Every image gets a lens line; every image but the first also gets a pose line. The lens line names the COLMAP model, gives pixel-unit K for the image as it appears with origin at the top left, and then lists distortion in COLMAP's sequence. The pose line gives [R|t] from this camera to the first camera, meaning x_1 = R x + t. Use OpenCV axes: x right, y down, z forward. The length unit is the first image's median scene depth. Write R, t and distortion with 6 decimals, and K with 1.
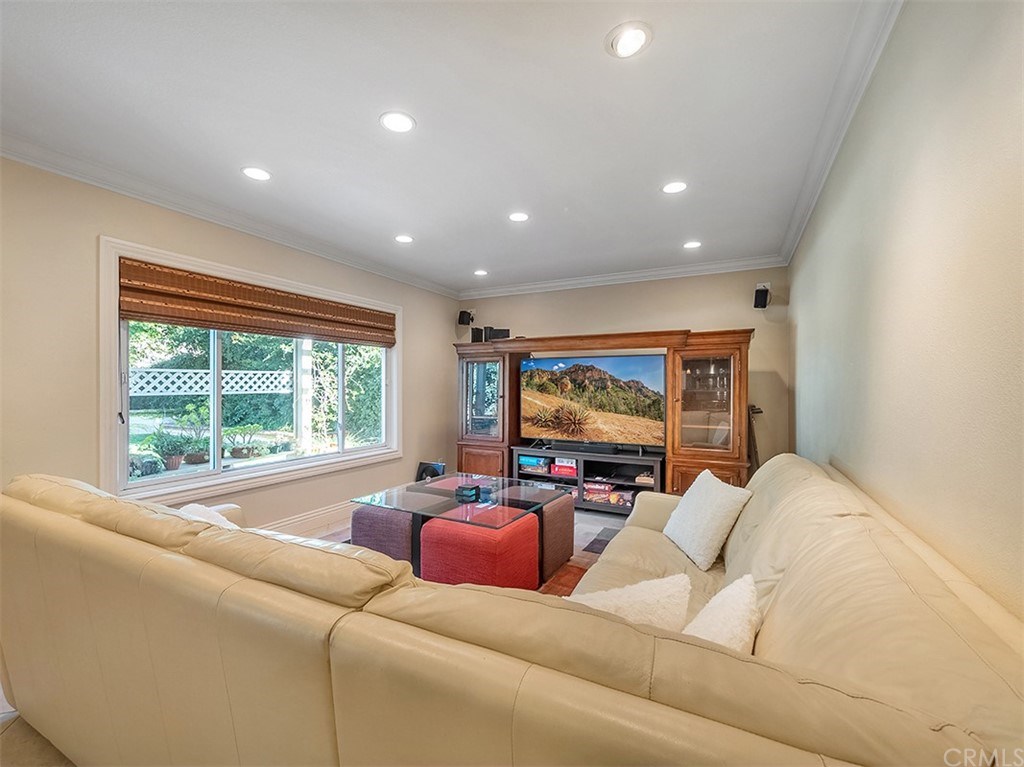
lens RADIAL K [[439.2, 0, 518.0], [0, 439.2, 387.5], [0, 0, 1]] dist [0.000060, 0.000547]
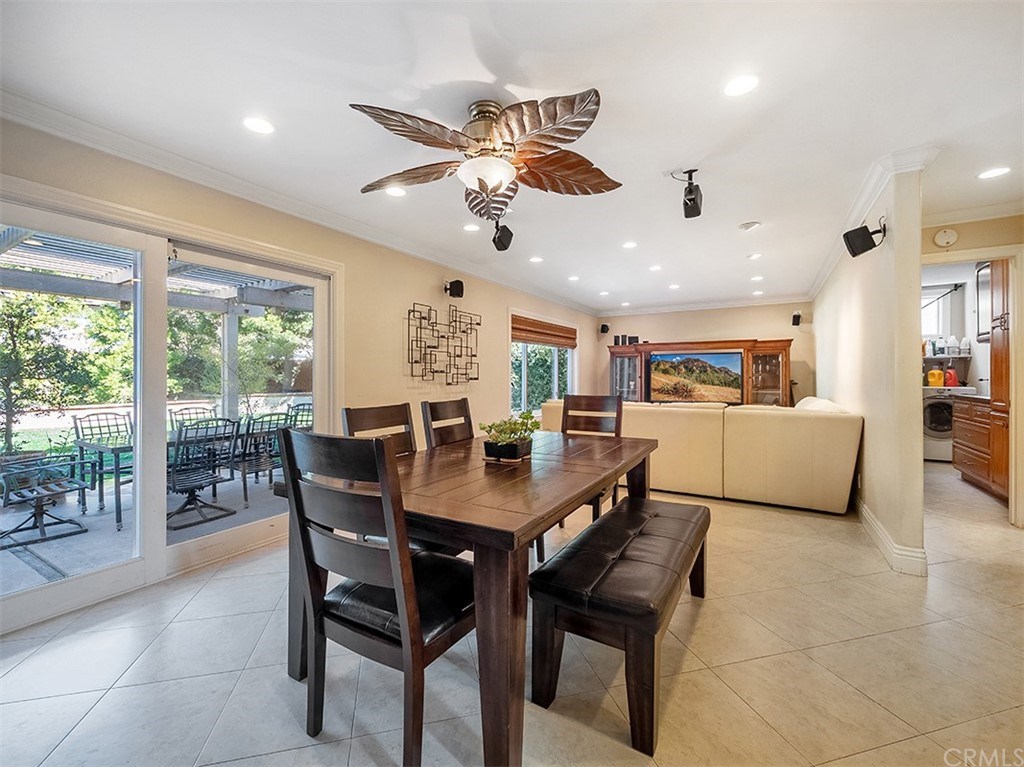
lens RADIAL K [[439.2, 0, 510.1], [0, 439.2, 373.6], [0, 0, 1]] dist [0.000060, 0.000547]
pose [[0.998662, -0.005675, -0.051398, -0.502336], [0.005564, 0.999982, -0.002294, 0.010466], [0.051410, 0.002005, 0.998676, -0.817102]]
